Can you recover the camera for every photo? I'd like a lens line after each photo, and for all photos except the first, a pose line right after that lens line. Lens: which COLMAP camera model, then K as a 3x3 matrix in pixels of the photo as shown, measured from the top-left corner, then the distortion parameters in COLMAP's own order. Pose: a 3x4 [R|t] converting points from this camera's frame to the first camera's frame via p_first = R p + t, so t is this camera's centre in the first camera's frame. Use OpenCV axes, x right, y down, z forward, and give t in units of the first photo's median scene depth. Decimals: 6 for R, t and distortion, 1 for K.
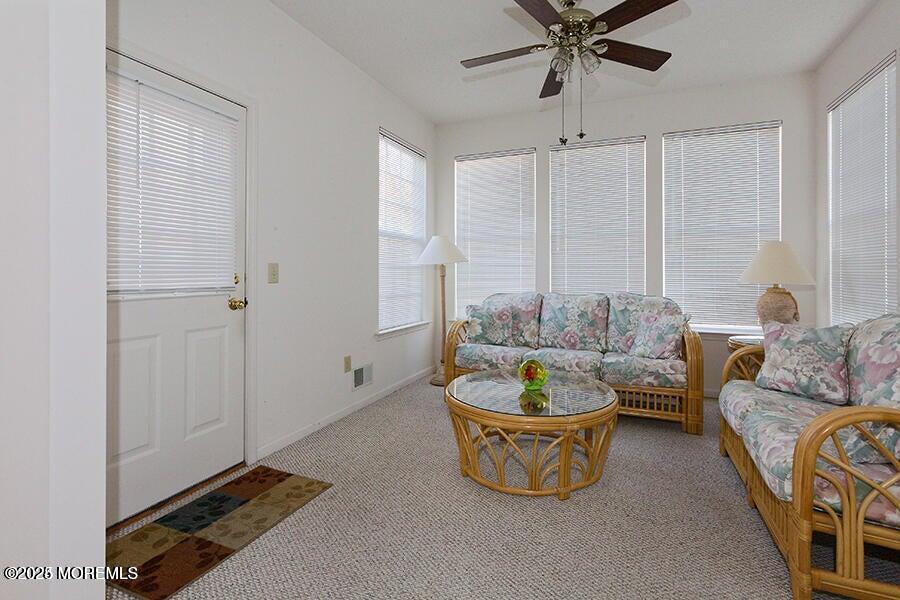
lens RADIAL K [[420.4, 0, 454.4], [0, 420.4, 271.8], [0, 0, 1]] dist [-0.004212, 0.004116]
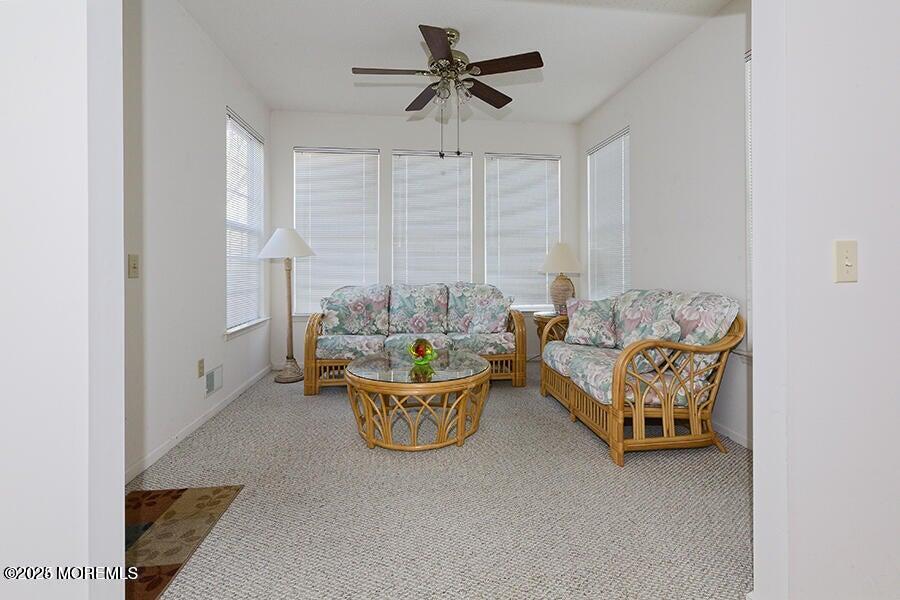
lens RADIAL K [[420.4, 0, 465.7], [0, 420.4, 265.1], [0, 0, 1]] dist [-0.004212, 0.004116]
pose [[0.867029, -0.002811, 0.498250, -0.234520], [0.004355, 0.999989, -0.001937, 0.004907], [-0.498239, 0.003849, 0.867031, -0.062615]]
